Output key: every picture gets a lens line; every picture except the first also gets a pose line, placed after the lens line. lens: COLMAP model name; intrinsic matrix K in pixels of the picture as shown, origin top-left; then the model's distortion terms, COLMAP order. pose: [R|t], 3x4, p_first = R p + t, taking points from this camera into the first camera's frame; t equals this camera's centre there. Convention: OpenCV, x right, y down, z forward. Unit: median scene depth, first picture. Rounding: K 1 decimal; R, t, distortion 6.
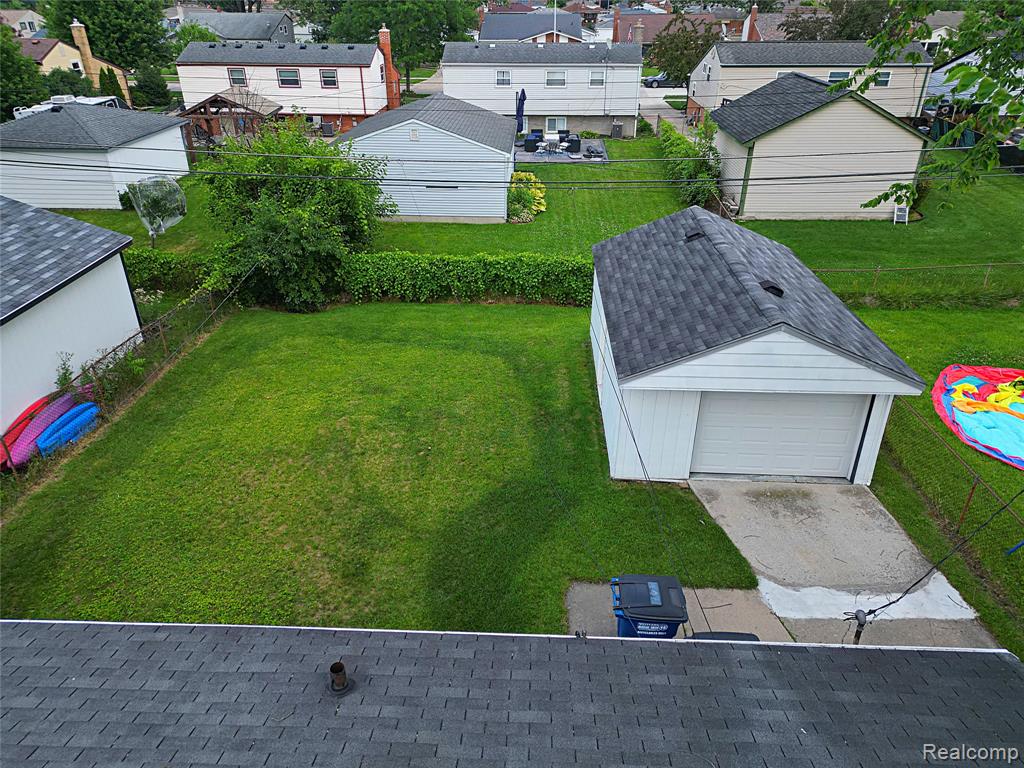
lens RADIAL K [[705.6, 0, 509.2], [0, 705.6, 383.5], [0, 0, 1]] dist [0.062210, -0.053331]
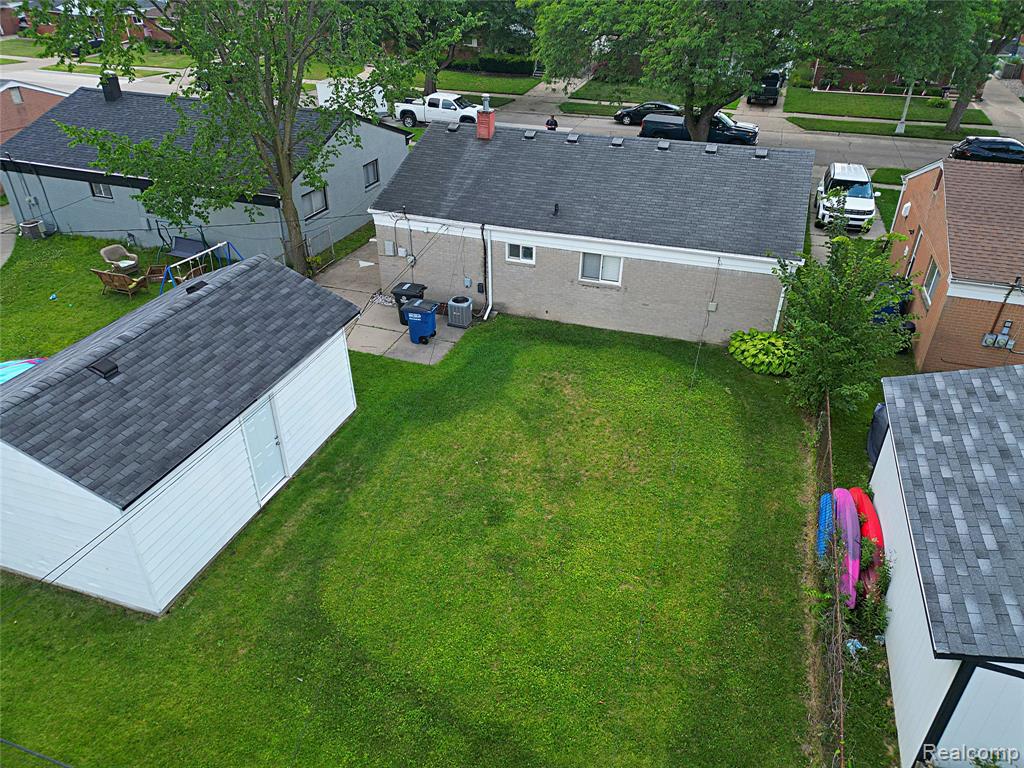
lens RADIAL K [[705.6, 0, 517.5], [0, 705.6, 388.2], [0, 0, 1]] dist [0.062210, -0.053331]
pose [[-0.957894, -0.158477, 0.239424, -0.383989], [0.130167, 0.503570, 0.854092, -0.823888], [-0.255921, 0.849295, -0.461738, 1.273897]]
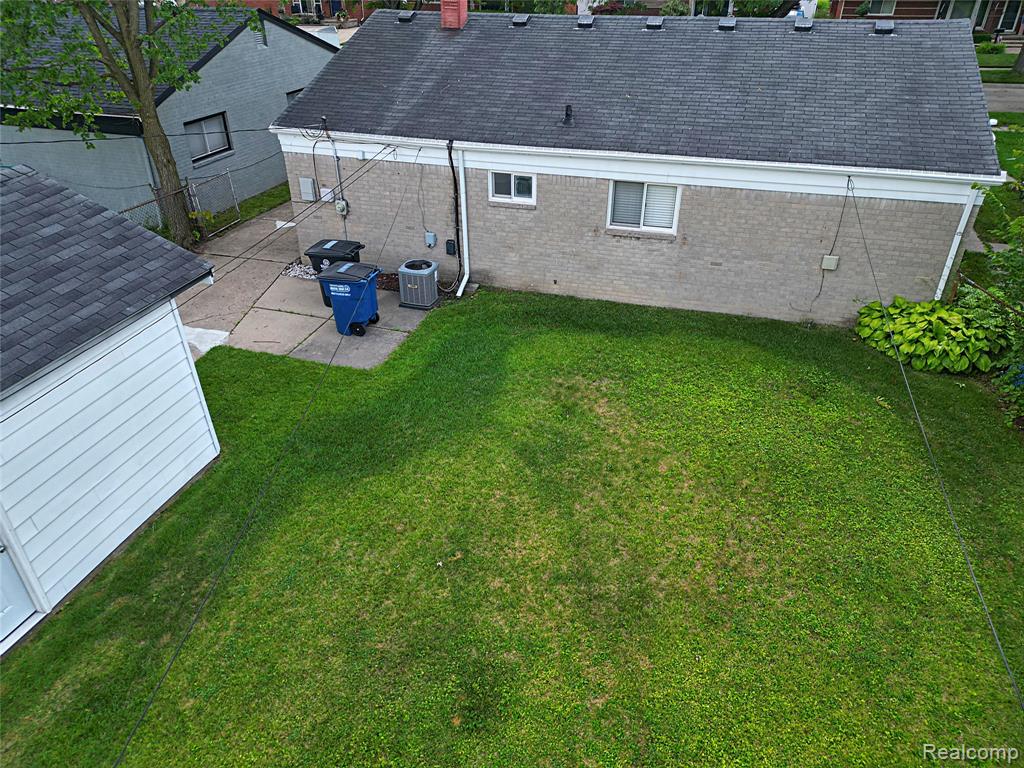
lens RADIAL K [[705.6, 0, 514.0], [0, 705.6, 386.4], [0, 0, 1]] dist [0.062210, -0.053331]
pose [[-0.964647, -0.134328, 0.226741, -0.252253], [0.130519, 0.503930, 0.853826, -0.405272], [-0.228954, 0.853235, -0.468582, 1.030615]]
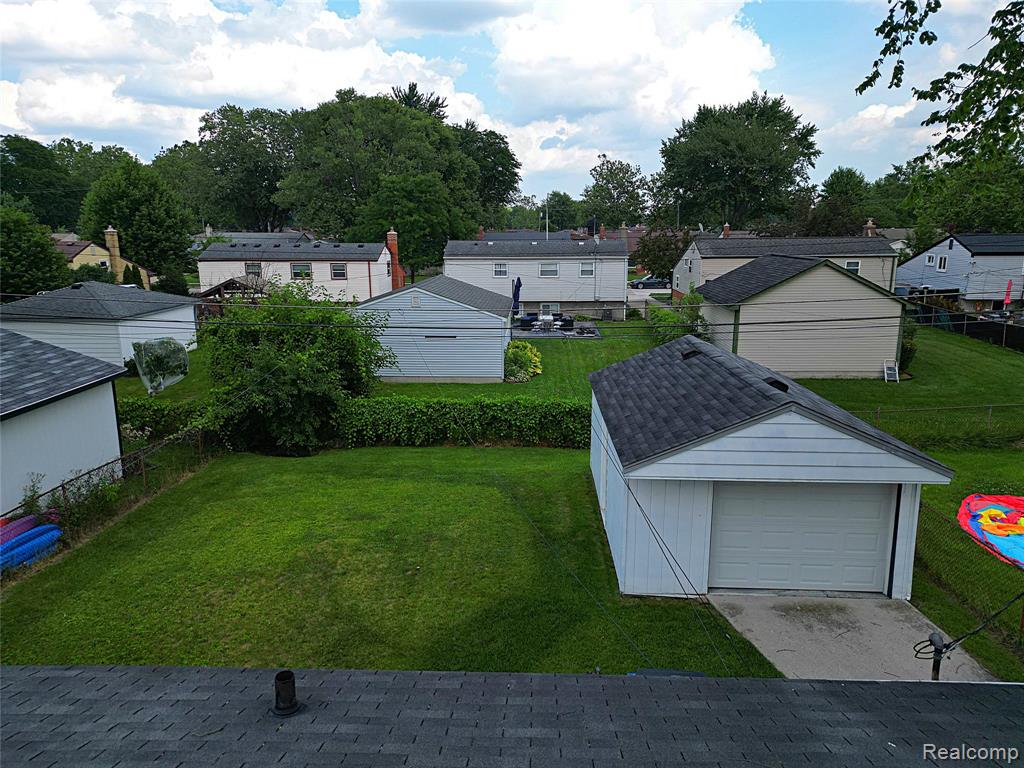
lens RADIAL K [[705.6, 0, 509.2], [0, 705.6, 385.9], [0, 0, 1]] dist [0.062210, -0.053331]
pose [[0.999984, -0.004539, 0.003467, 0.001530], [0.005329, 0.960014, -0.279900, 0.112077], [-0.002058, 0.279914, 0.960023, 0.055892]]
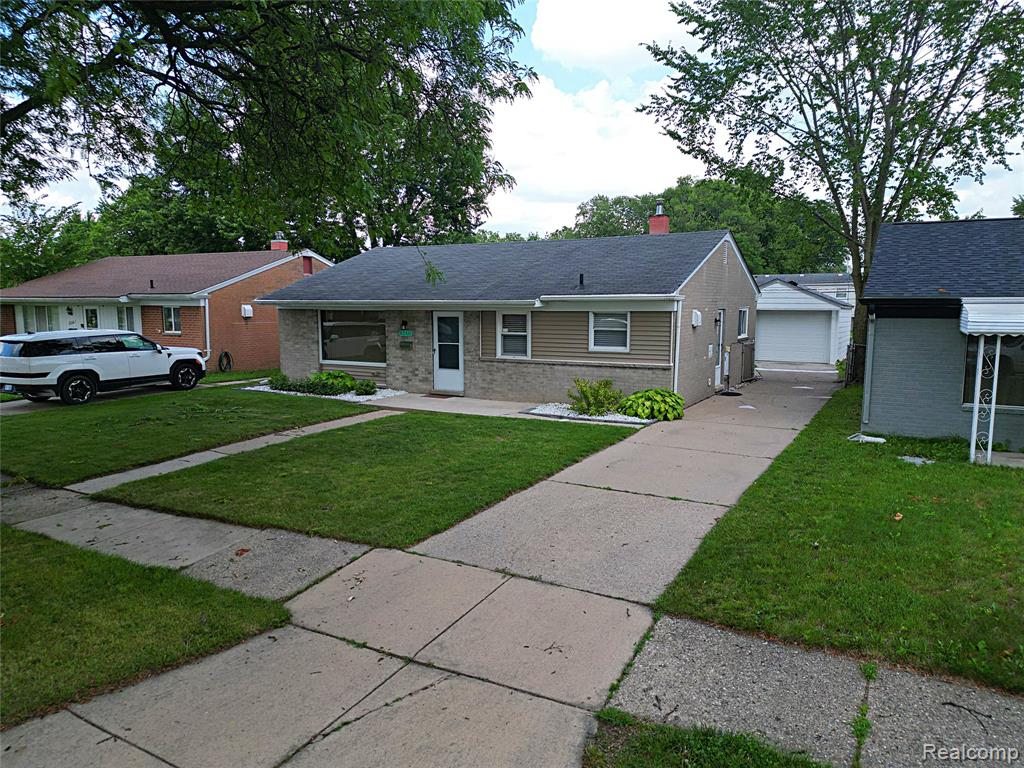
lens RADIAL K [[705.6, 0, 514.5], [0, 705.6, 387.9], [0, 0, 1]] dist [0.062210, -0.053331]
pose [[0.893410, 0.052633, -0.446148, 0.505496], [-0.217413, 0.919723, -0.326866, 0.967022], [0.393128, 0.389024, 0.833133, -1.016594]]
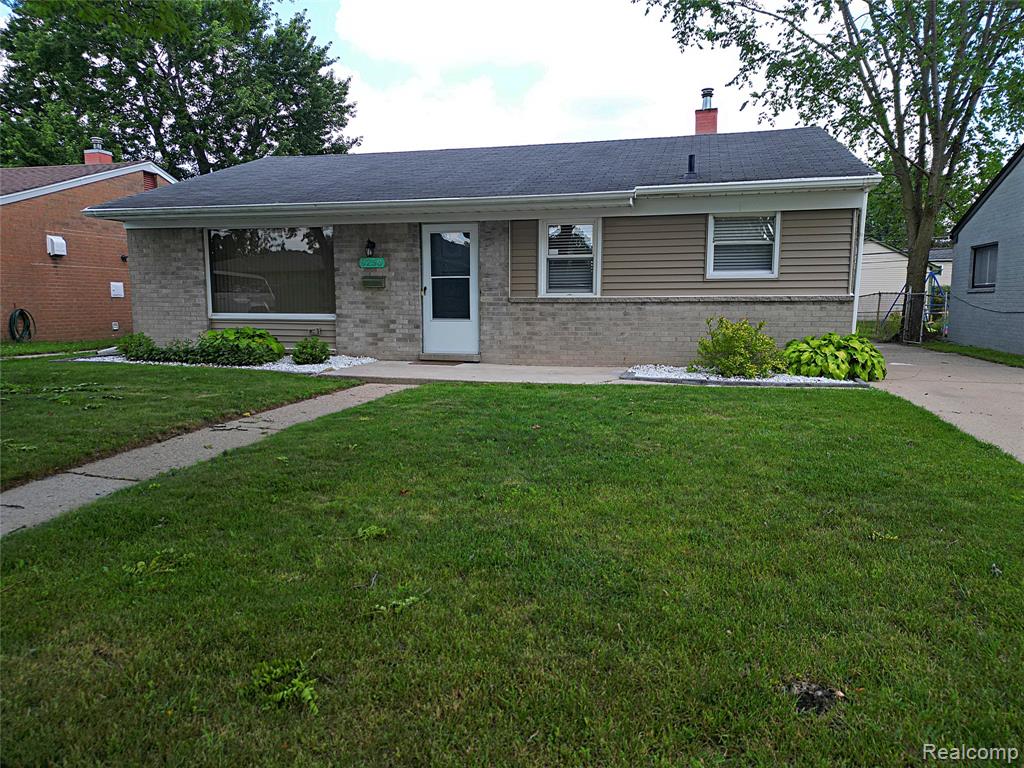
lens RADIAL K [[705.6, 0, 505.7], [0, 705.6, 386.1], [0, 0, 1]] dist [0.062210, -0.053331]
pose [[0.977034, 0.024541, -0.211668, 0.081865], [-0.102977, 0.924026, -0.368200, 0.902694], [0.186551, 0.381540, 0.905332, -0.707395]]
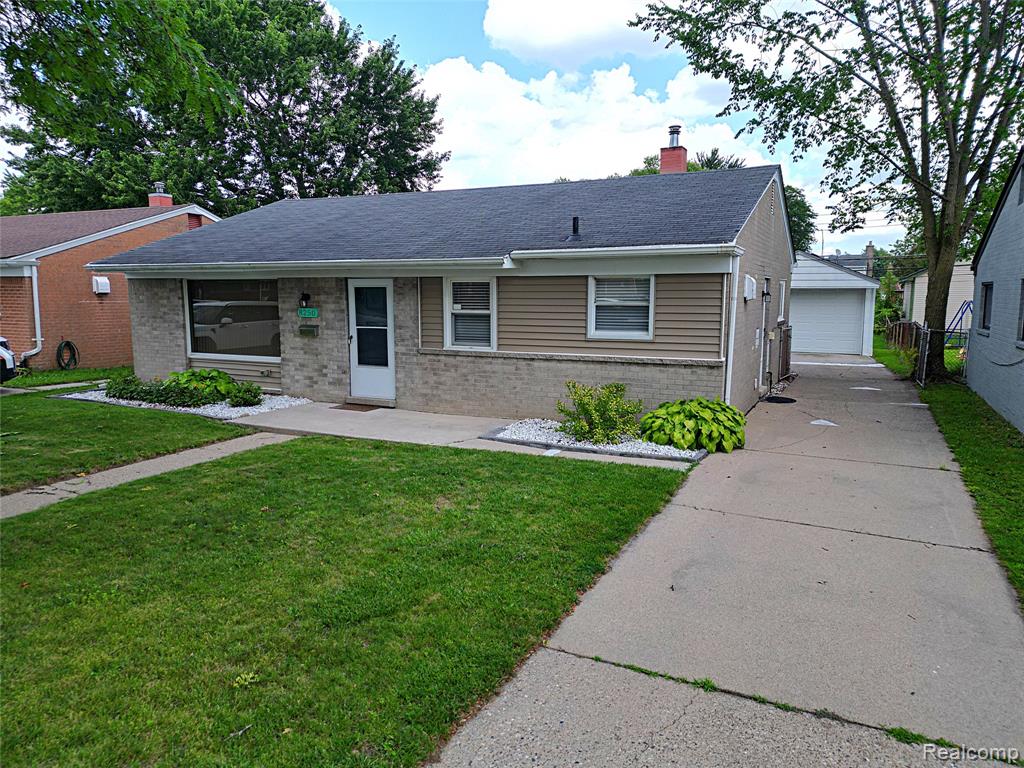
lens RADIAL K [[705.6, 0, 512.2], [0, 705.6, 382.5], [0, 0, 1]] dist [0.062210, -0.053331]
pose [[0.916261, 0.050701, -0.397360, 0.331539], [-0.195018, 0.922926, -0.331926, 0.820898], [0.349905, 0.381624, 0.855529, -0.694212]]
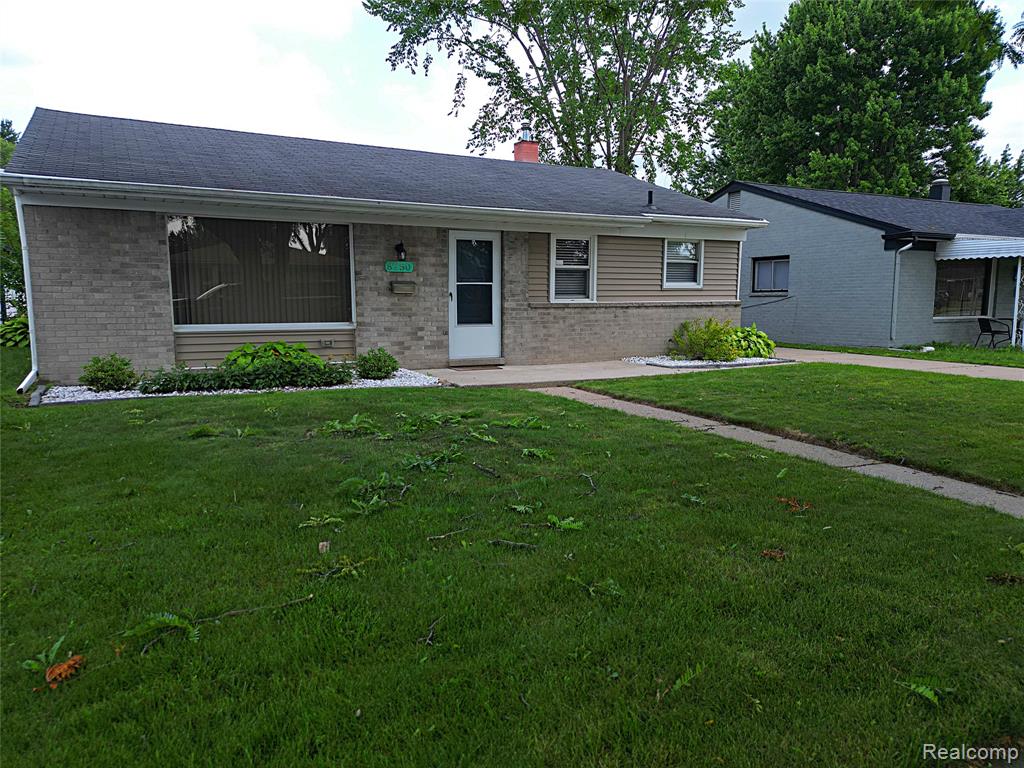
lens RADIAL K [[705.6, 0, 515.7], [0, 705.6, 384.9], [0, 0, 1]] dist [0.062210, -0.053331]
pose [[0.862679, -0.064367, 0.501640, -0.483858], [0.248915, 0.917458, -0.310341, 0.874947], [-0.440258, 0.392590, 0.807494, -0.677014]]
